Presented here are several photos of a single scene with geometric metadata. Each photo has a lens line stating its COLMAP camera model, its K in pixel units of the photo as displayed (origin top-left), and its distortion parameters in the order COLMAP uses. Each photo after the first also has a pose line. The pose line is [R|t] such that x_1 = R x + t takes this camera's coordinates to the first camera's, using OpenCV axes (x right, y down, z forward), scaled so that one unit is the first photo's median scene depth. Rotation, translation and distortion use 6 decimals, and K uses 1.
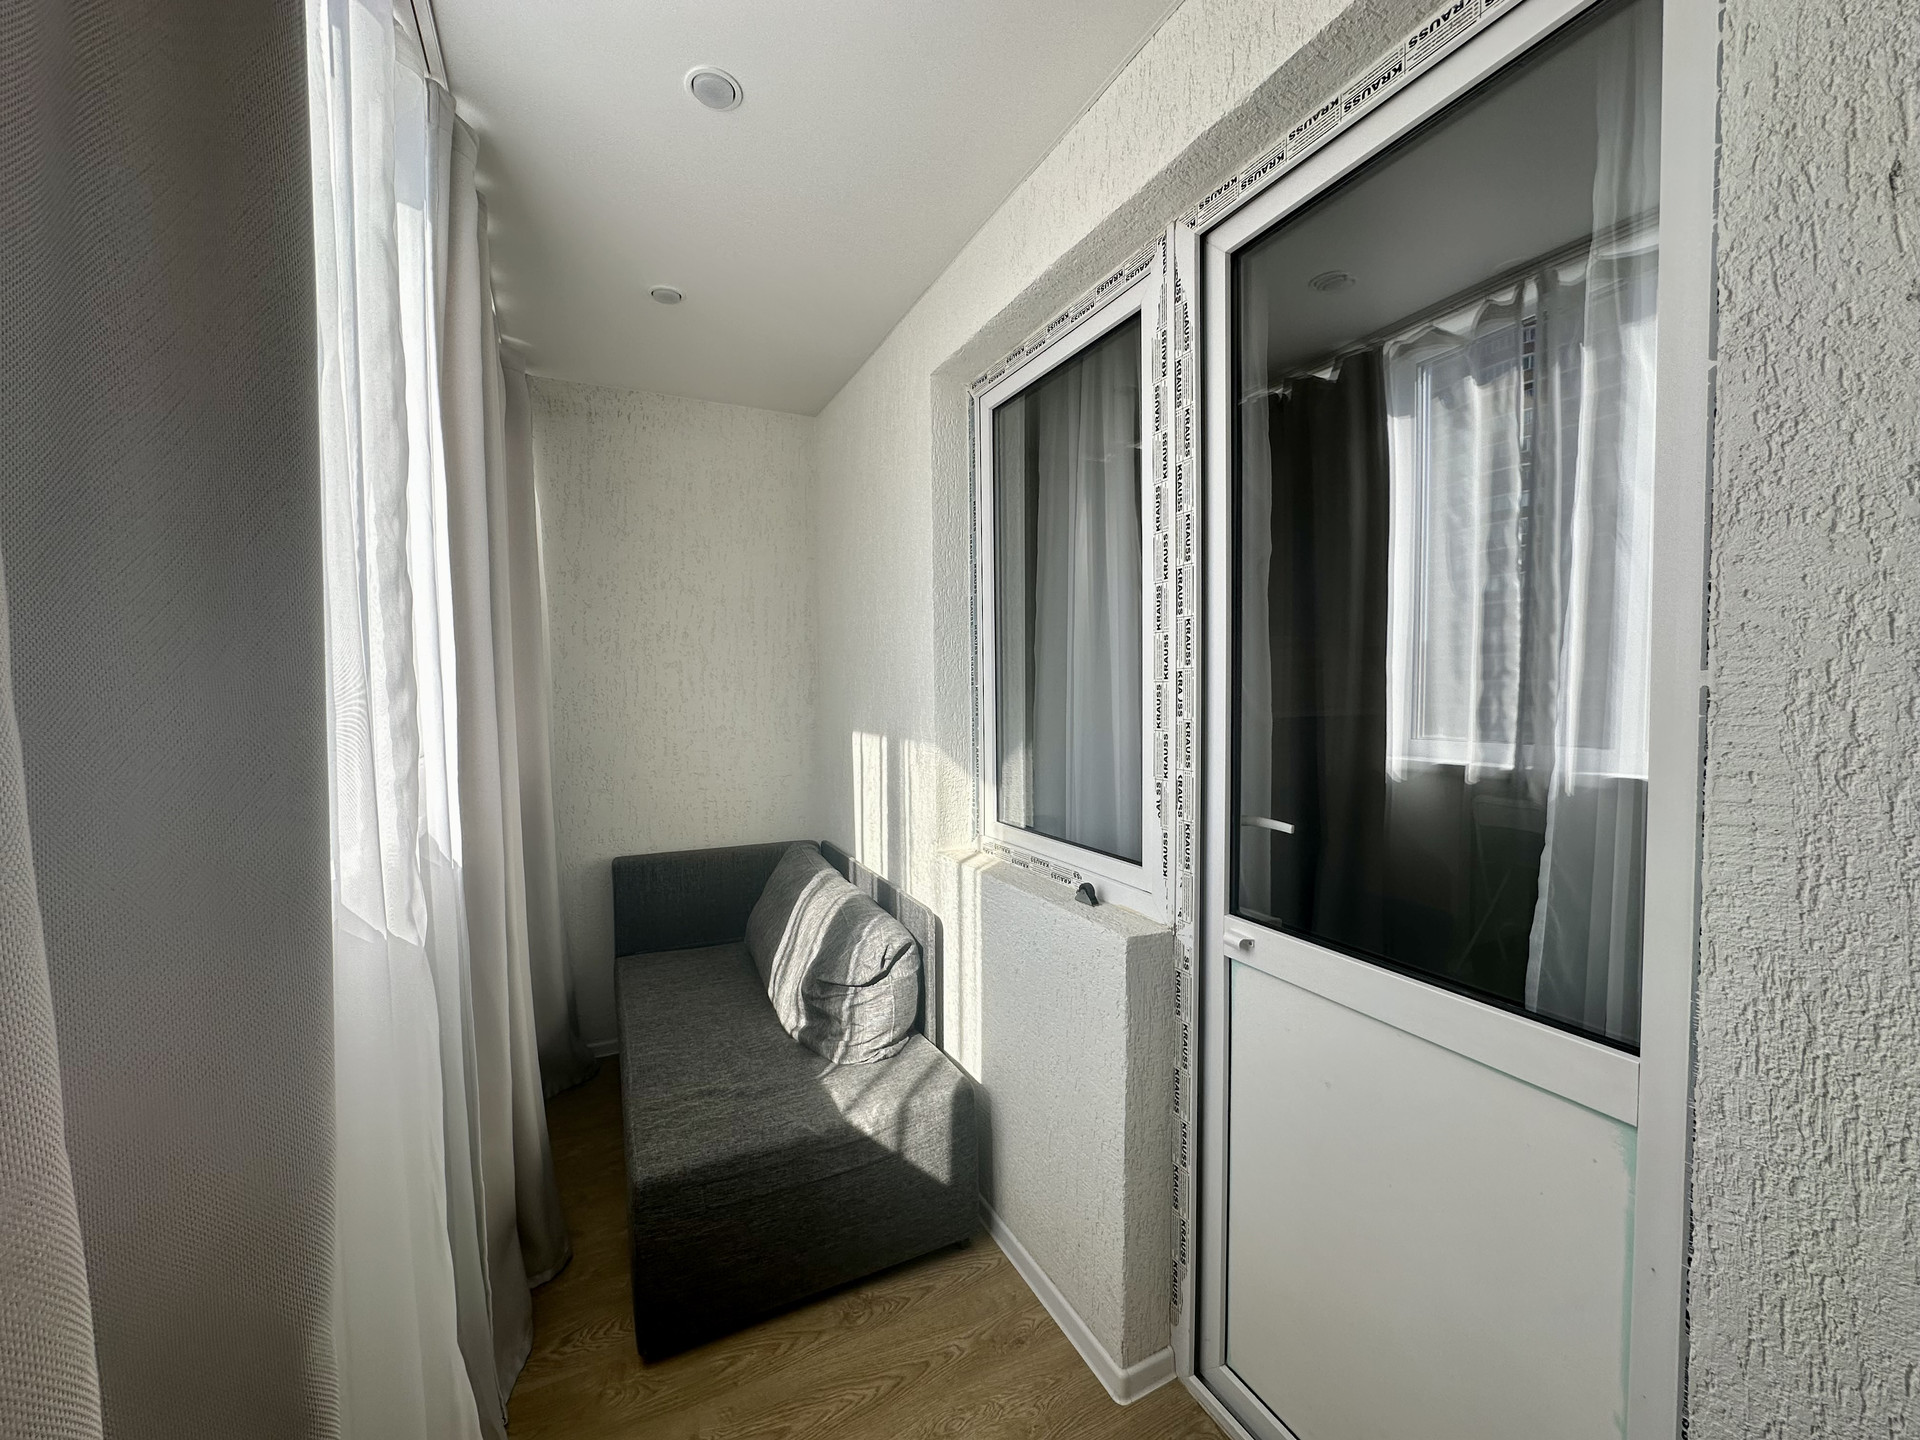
lens RADIAL K [[765.8, 0, 957.9], [0, 765.8, 725.5], [0, 0, 1]] dist [-0.004680, 0.001296]
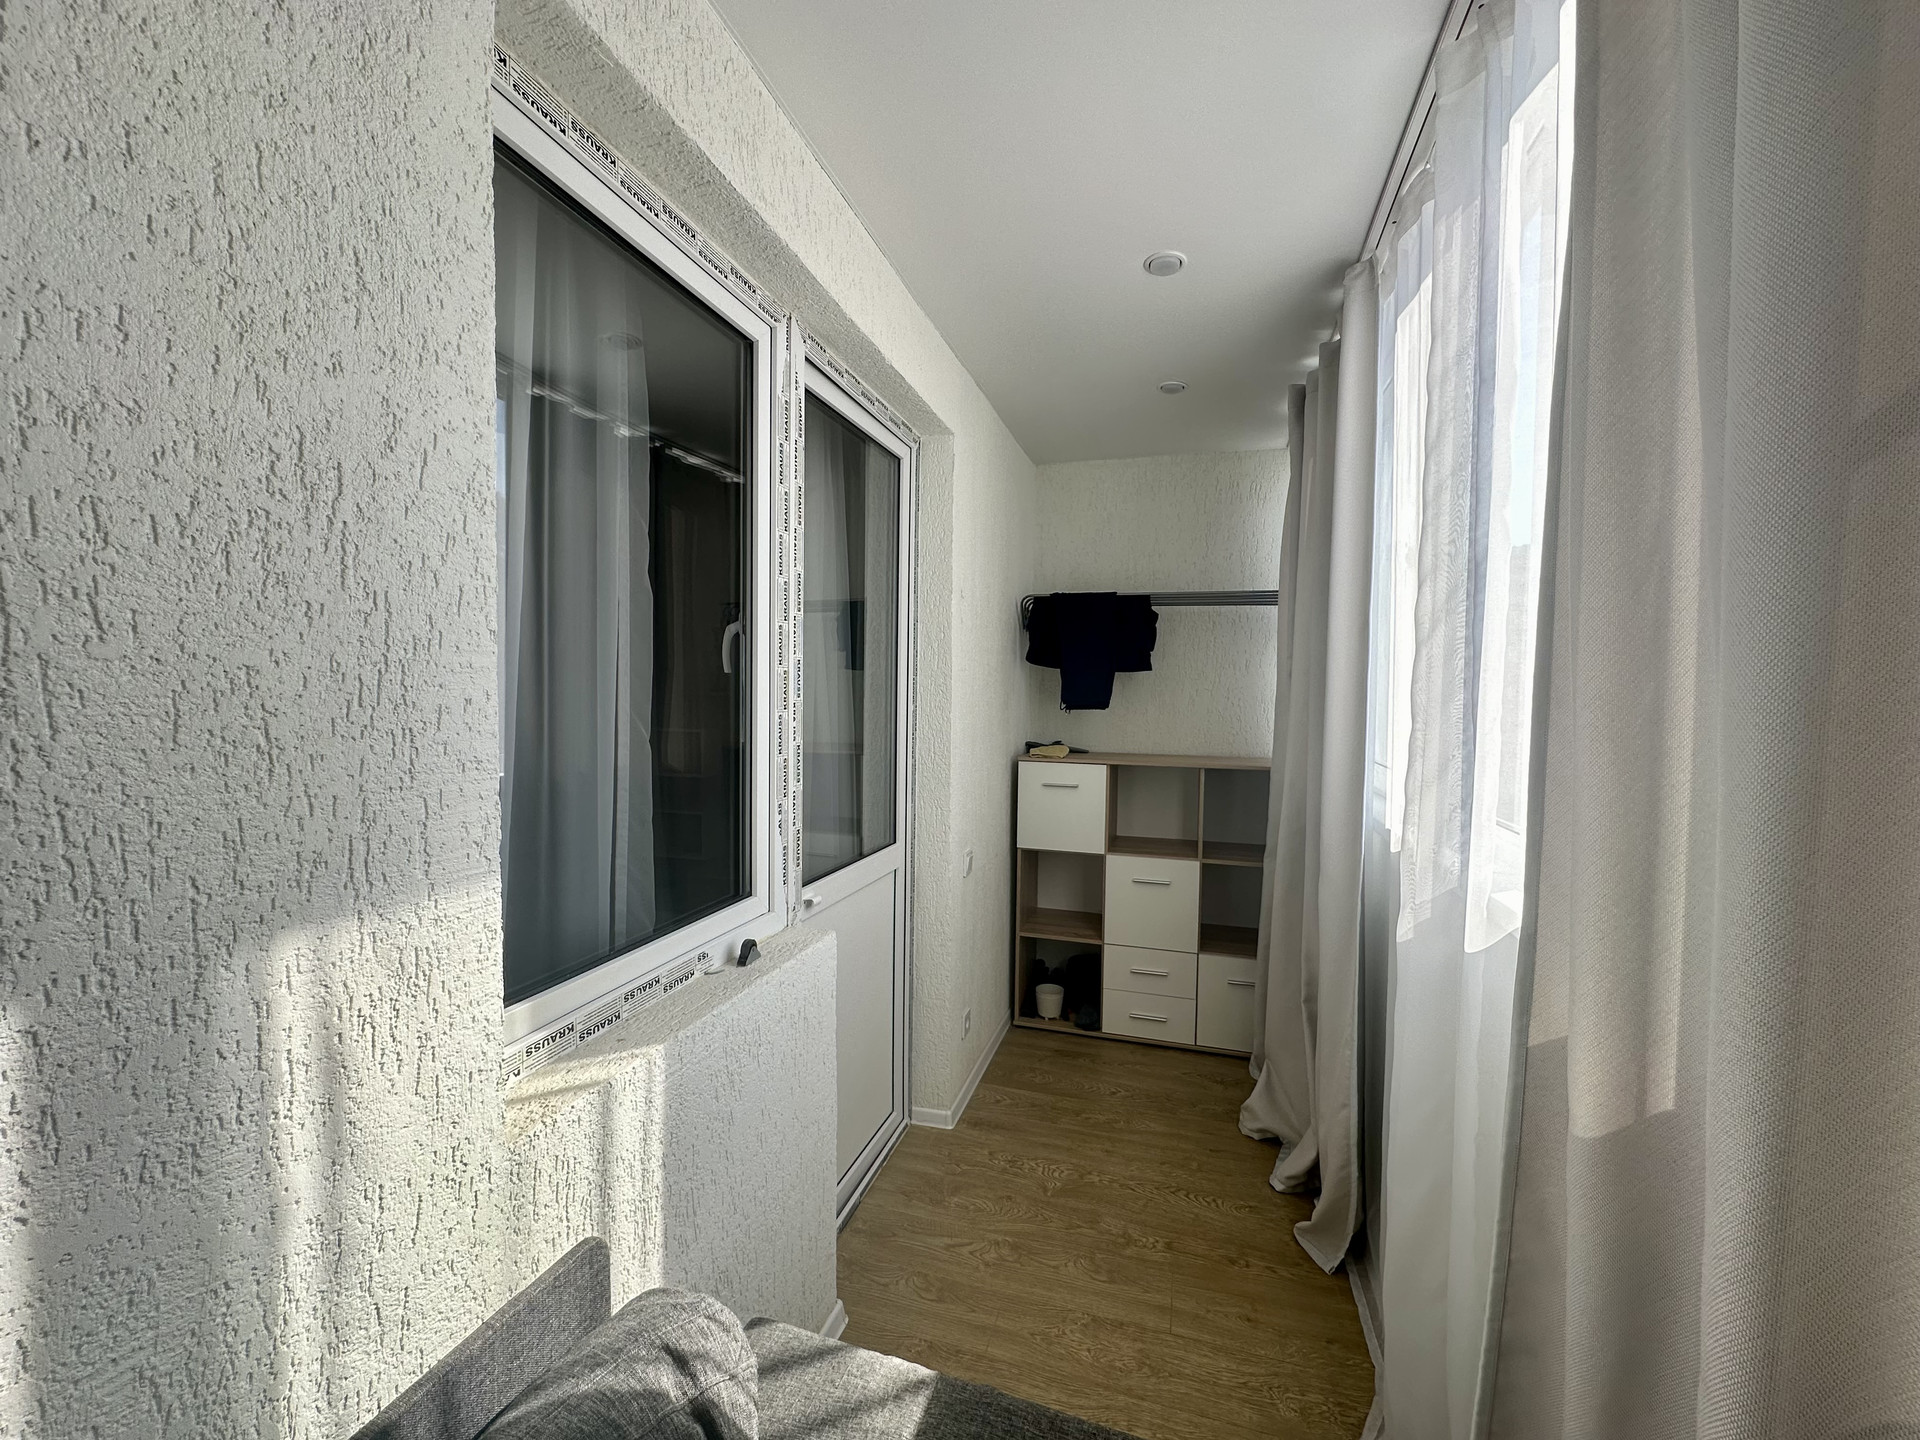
lens RADIAL K [[765.8, 0, 957.3], [0, 765.8, 718.0], [0, 0, 1]] dist [-0.004680, 0.001296]
pose [[-0.730599, -0.021960, 0.682453, -0.554344], [0.024896, 0.997961, 0.058765, -0.087711], [-0.682352, 0.059924, -0.728563, 1.341736]]
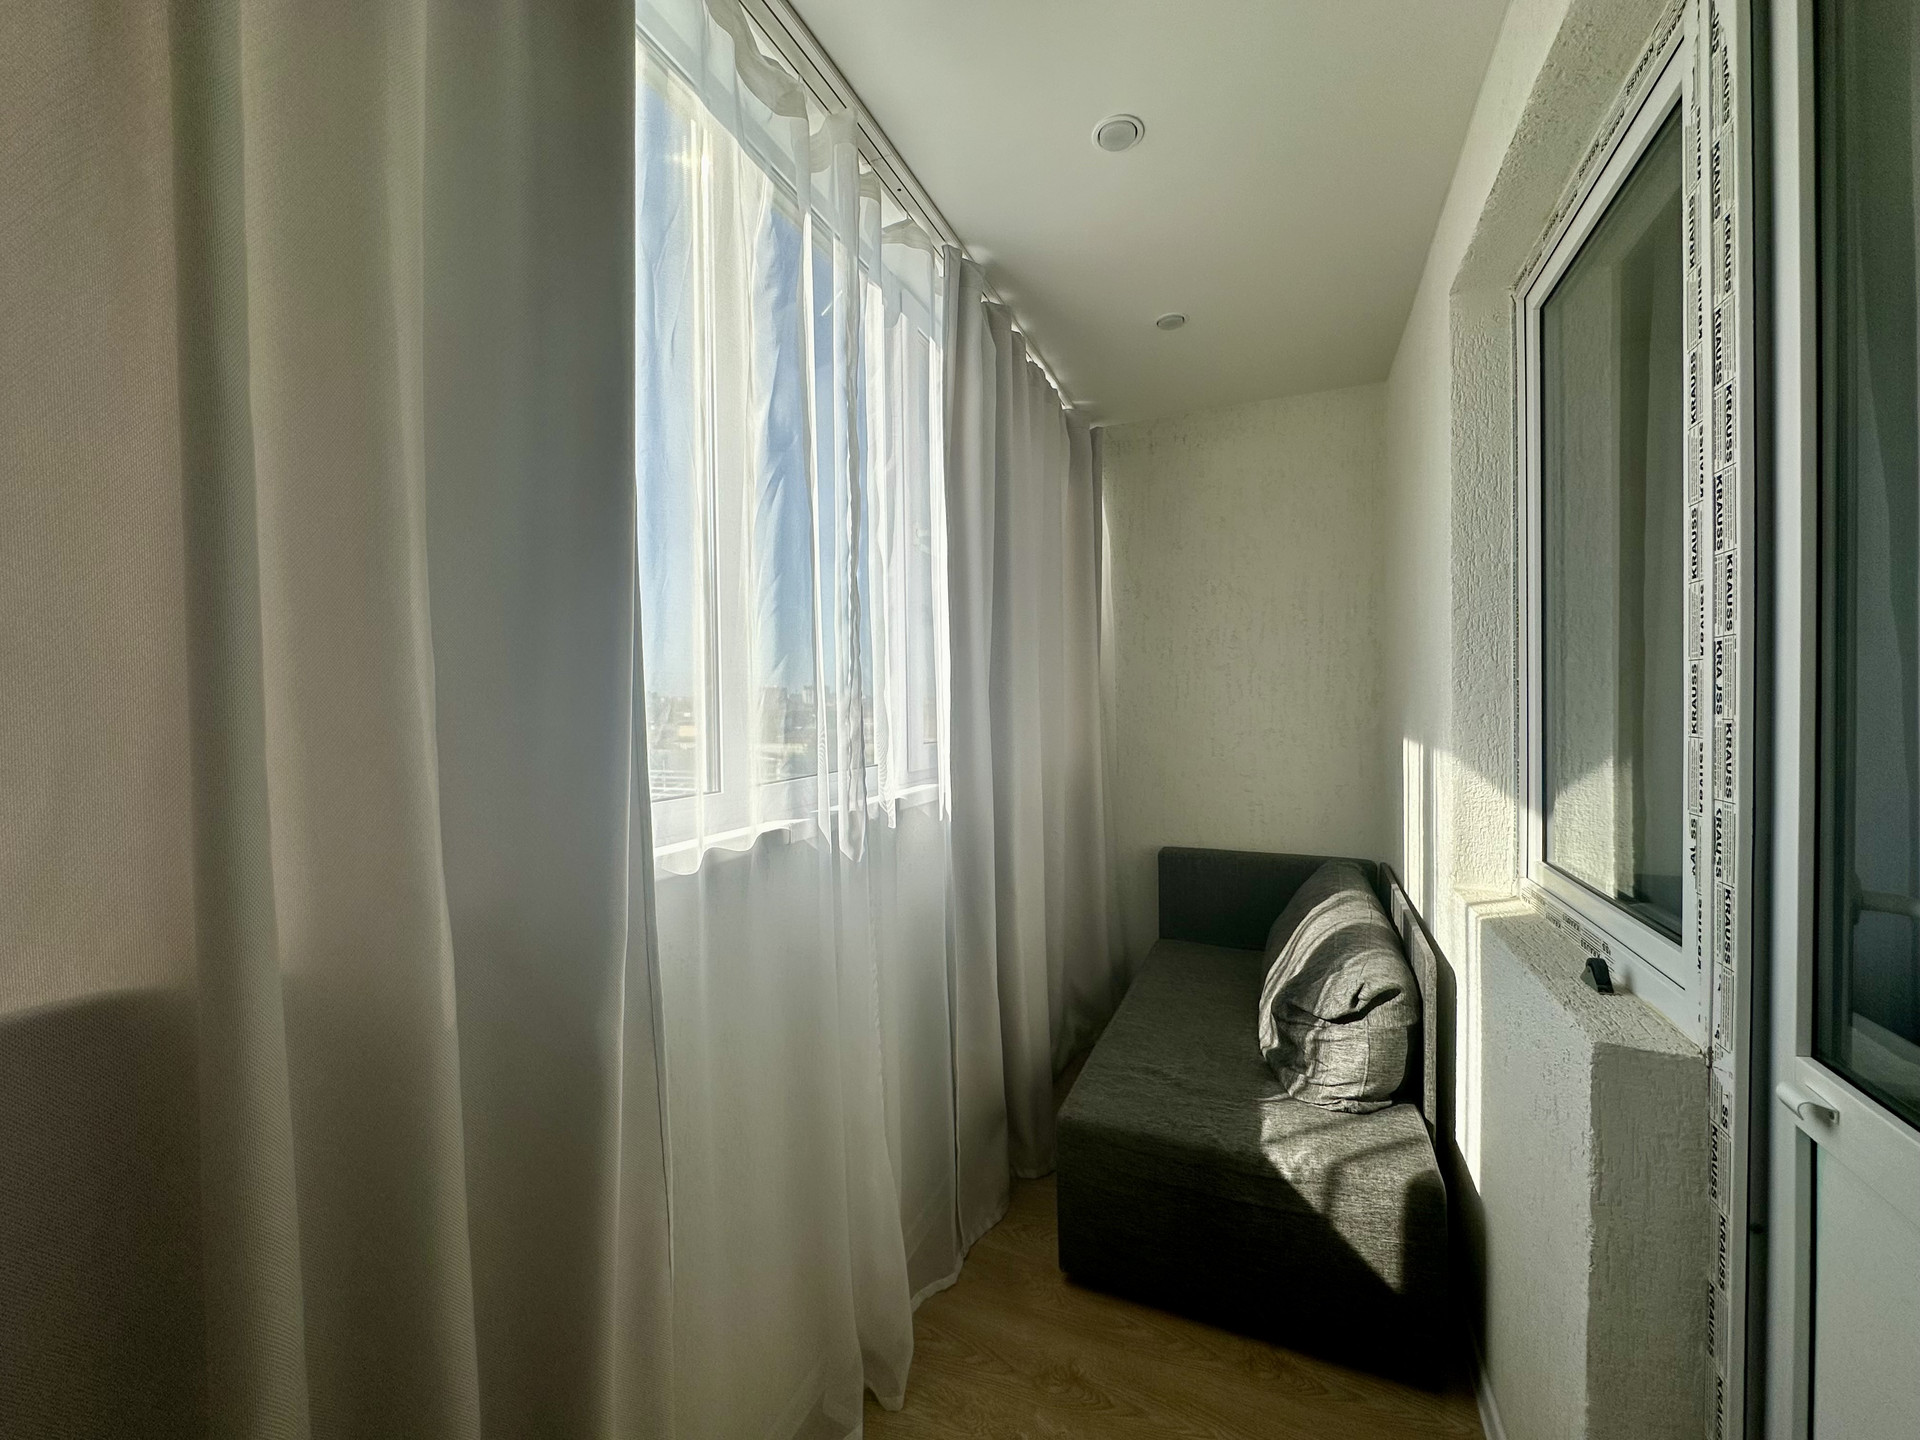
lens RADIAL K [[765.8, 0, 964.5], [0, 765.8, 725.6], [0, 0, 1]] dist [-0.004680, 0.001296]
pose [[0.653579, 0.019018, -0.756619, 0.285722], [-0.028080, 0.999605, 0.000870, 0.011301], [0.756337, 0.020678, 0.653855, 0.106721]]
